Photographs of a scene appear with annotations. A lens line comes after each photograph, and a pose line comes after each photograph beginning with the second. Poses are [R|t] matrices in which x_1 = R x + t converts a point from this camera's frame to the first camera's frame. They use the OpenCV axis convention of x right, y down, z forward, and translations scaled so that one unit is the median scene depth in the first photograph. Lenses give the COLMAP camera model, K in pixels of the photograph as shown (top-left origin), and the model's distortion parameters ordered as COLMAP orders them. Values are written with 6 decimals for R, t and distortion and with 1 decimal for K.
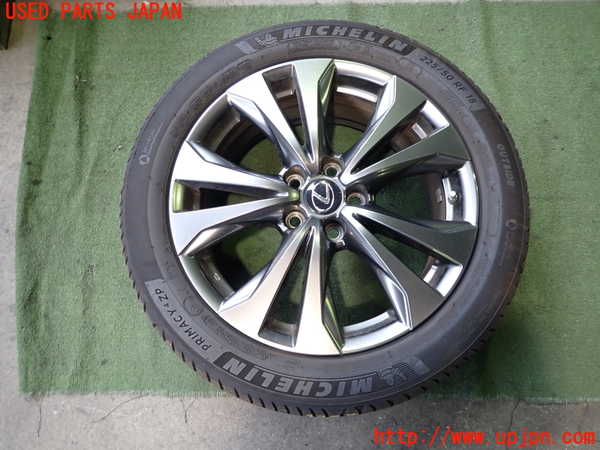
lens RADIAL K [[436.4, 0, 300.0], [0, 436.4, 225.0], [0, 0, 1]] dist [0.000519, 0.000109]
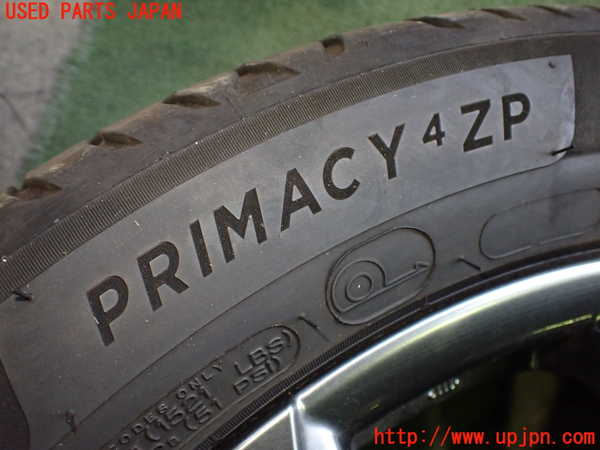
lens RADIAL K [[524.7, 0, 300.0], [0, 524.7, 225.0], [0, 0, 1]] dist [-0.000892, -0.000870]
pose [[-0.290132, 0.945039, -0.150748, -0.224677], [-0.956980, -0.285915, 0.049419, 0.211505], [0.003601, 0.158600, 0.987336, 0.800949]]
